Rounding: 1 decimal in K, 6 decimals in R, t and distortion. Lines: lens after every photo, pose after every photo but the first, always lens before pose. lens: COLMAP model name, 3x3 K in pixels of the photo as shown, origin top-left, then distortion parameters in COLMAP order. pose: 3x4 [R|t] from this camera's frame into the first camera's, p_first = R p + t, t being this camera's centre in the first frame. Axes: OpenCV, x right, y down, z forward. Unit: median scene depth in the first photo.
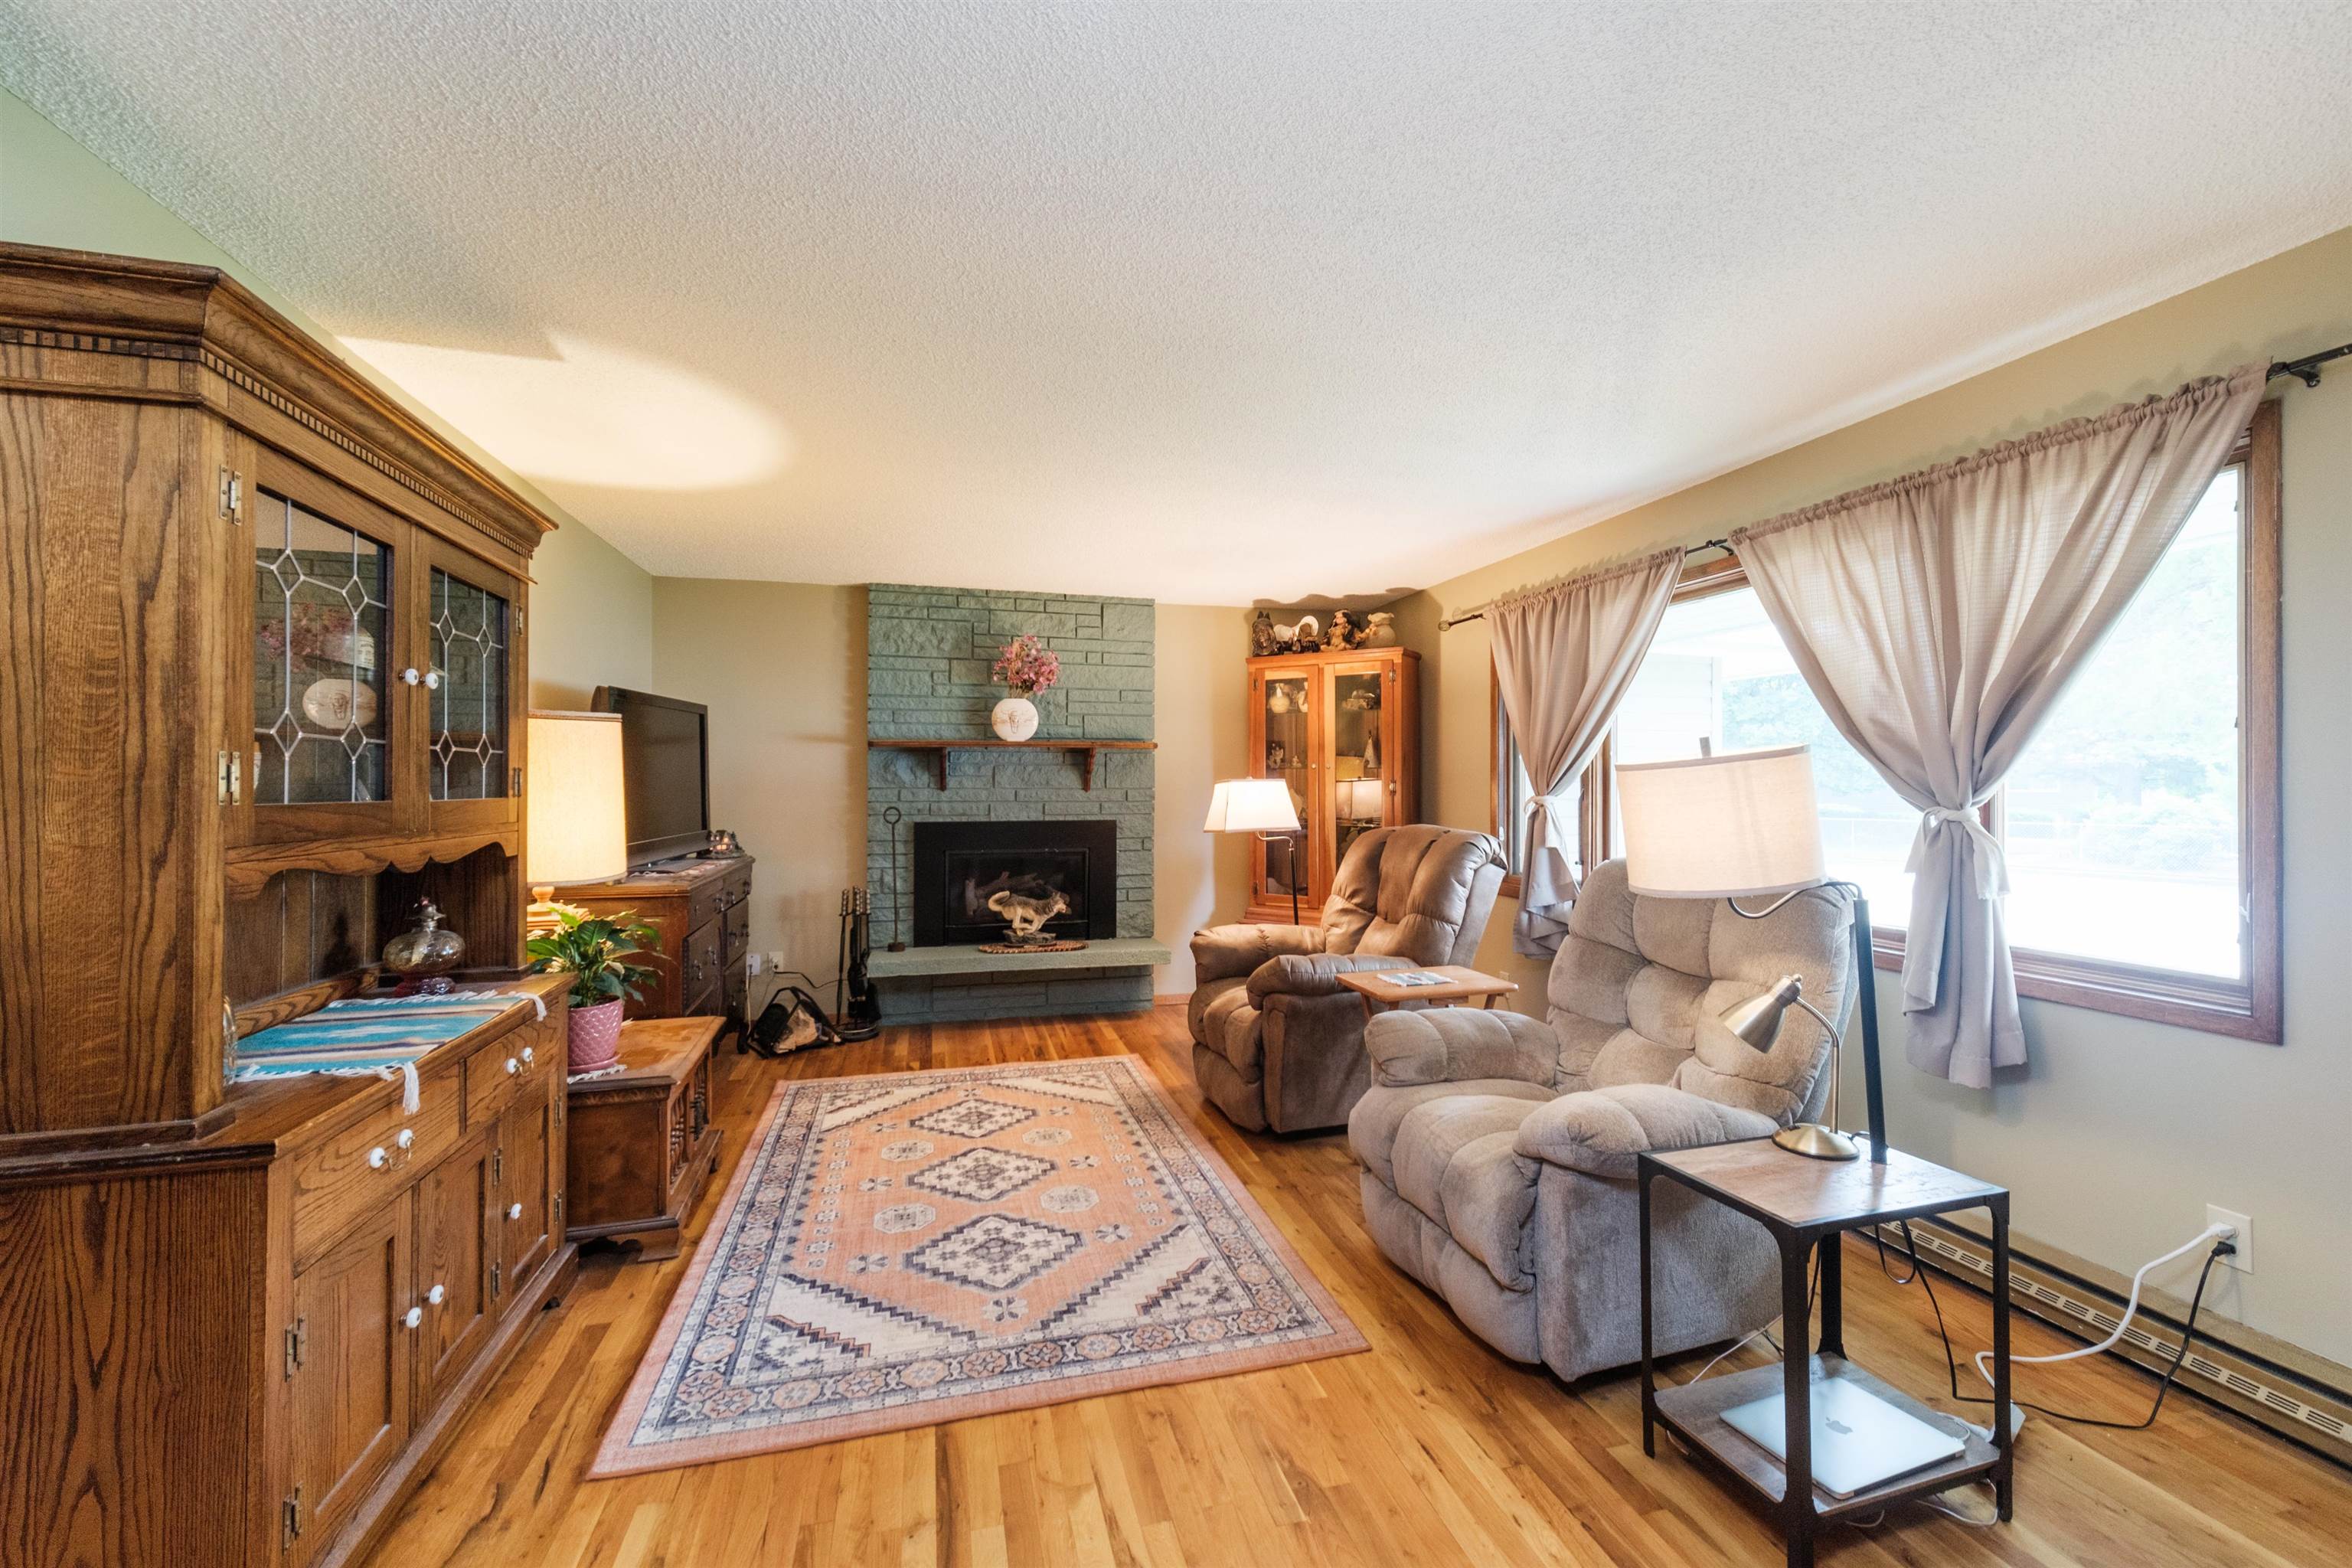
lens RADIAL K [[962.2, 0, 1171.3], [0, 962.2, 779.7], [0, 0, 1]] dist [0.010323, -0.000157]
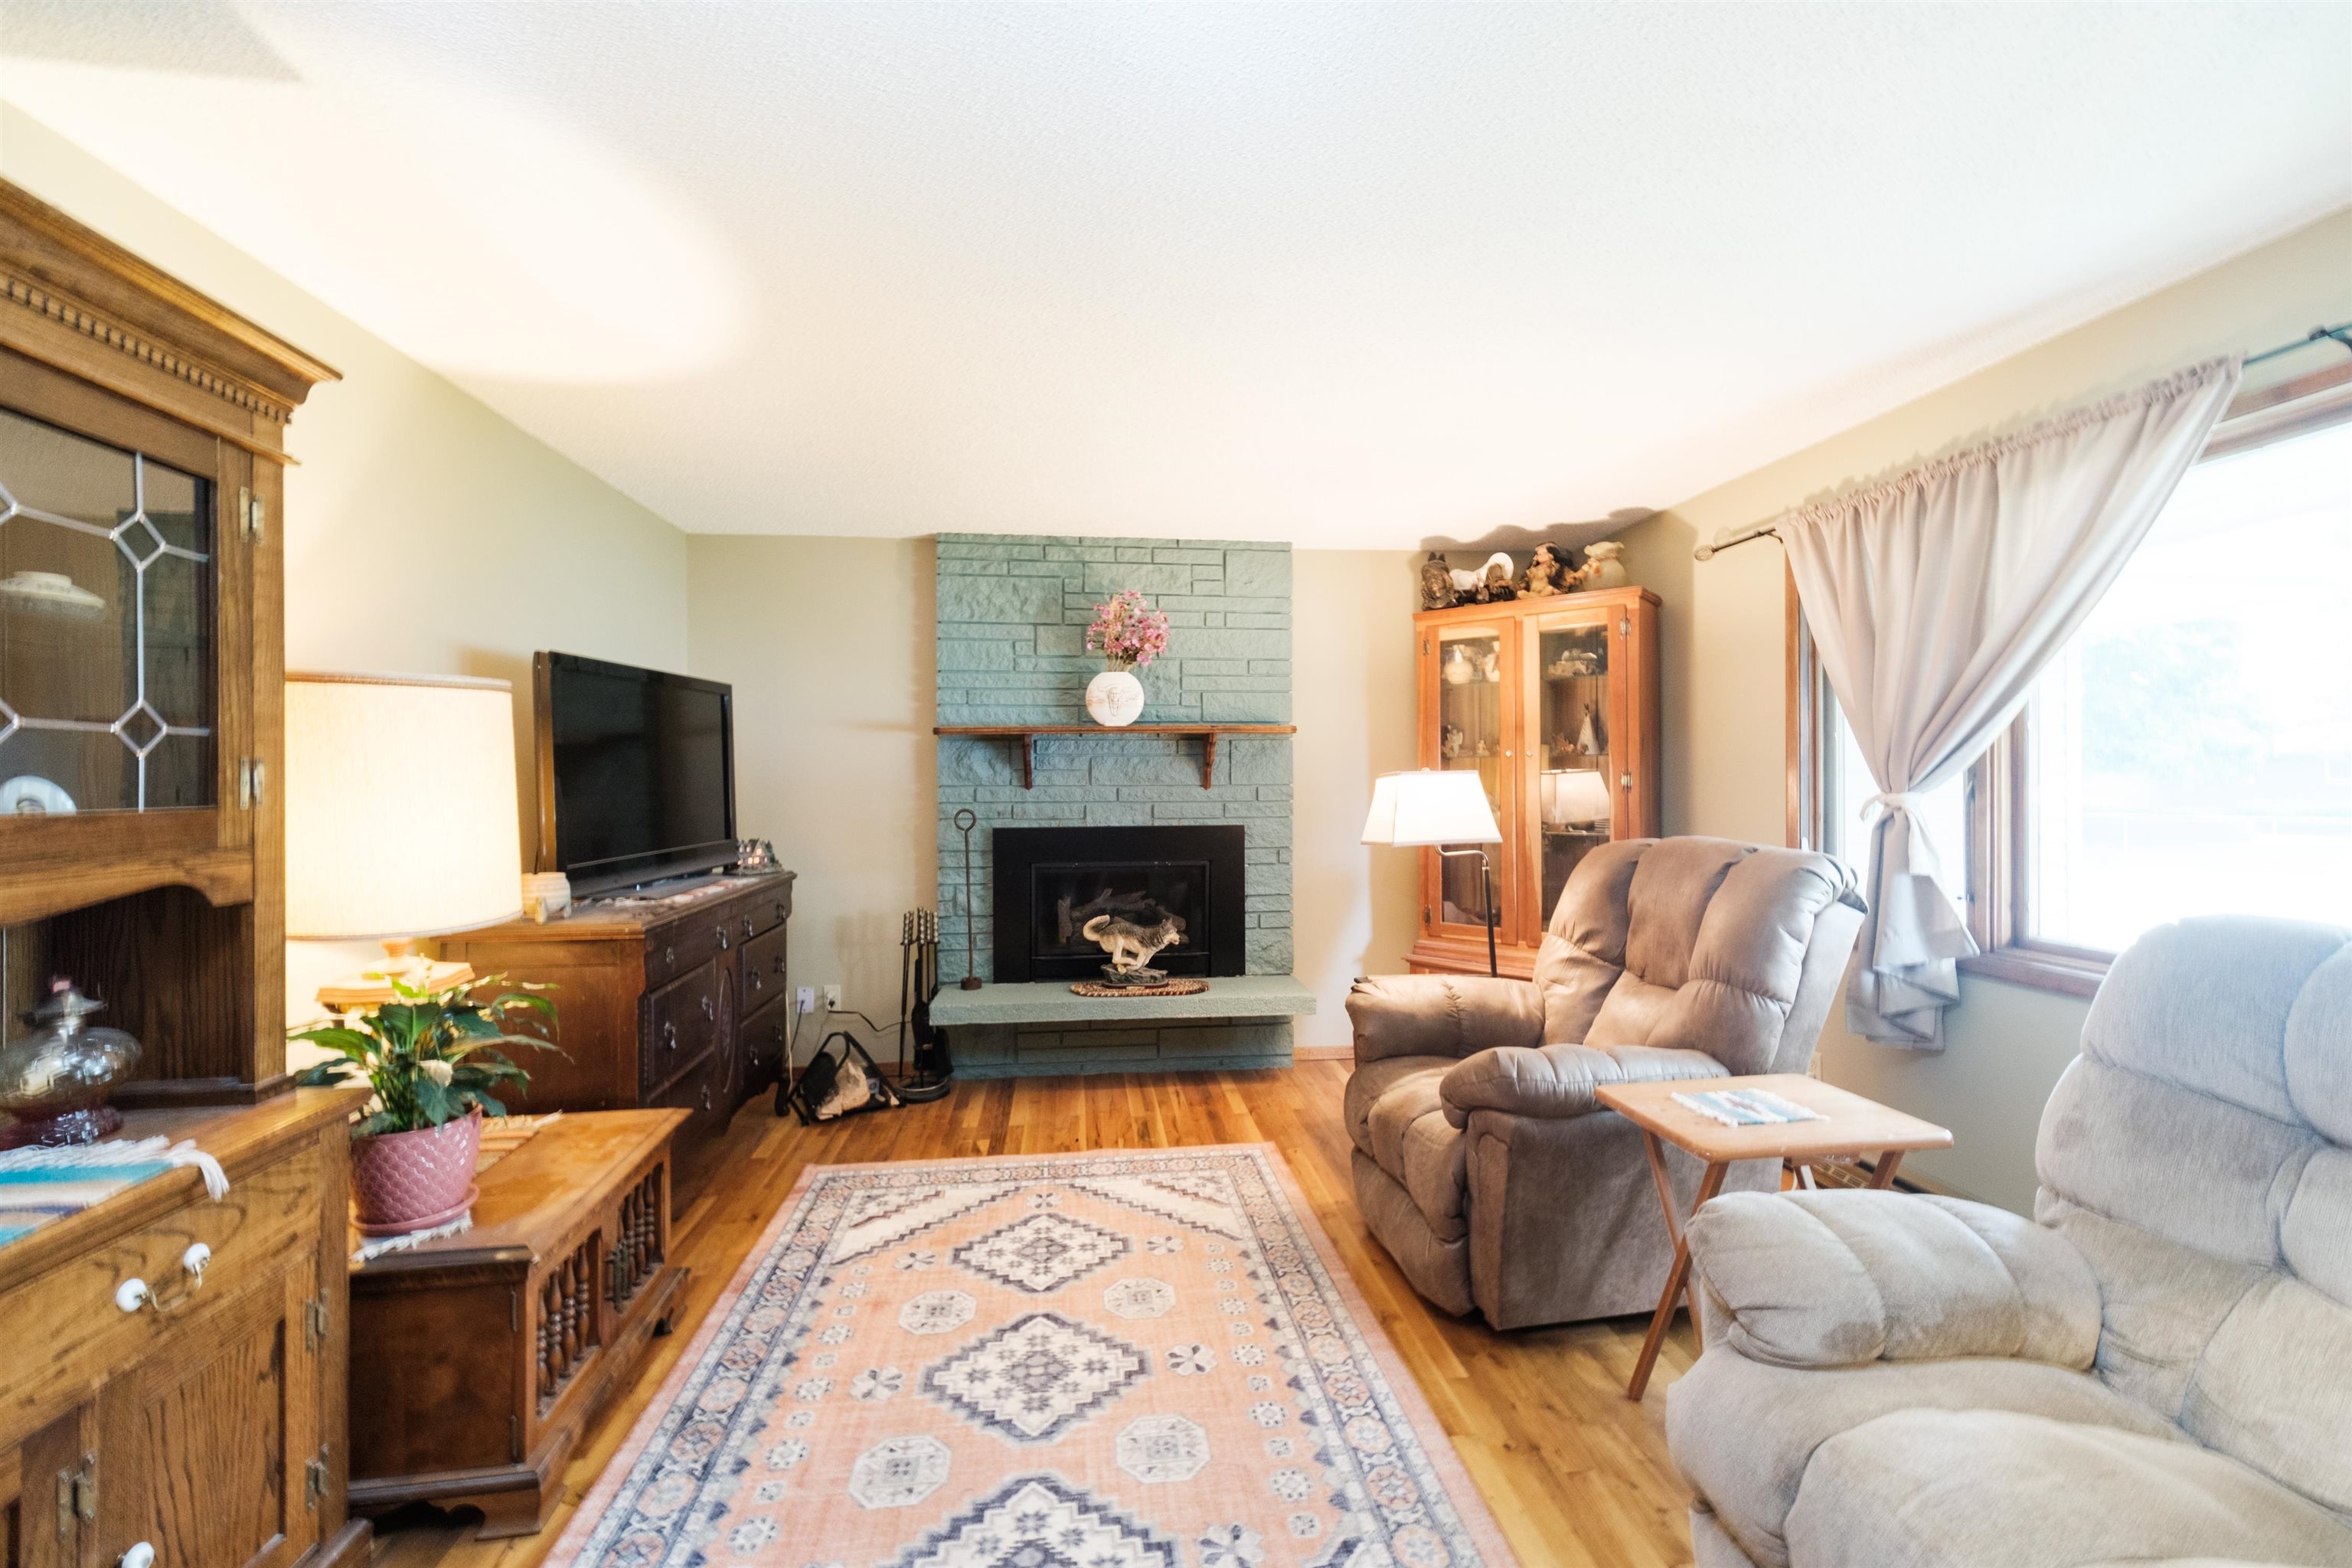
lens RADIAL K [[962.2, 0, 1171.3], [0, 962.2, 779.7], [0, 0, 1]] dist [0.010323, -0.000157]
pose [[0.990019, -0.005810, -0.140814, -0.007025], [0.006507, 0.999969, 0.004486, 0.001299], [0.140784, -0.005357, 0.990026, 0.281133]]
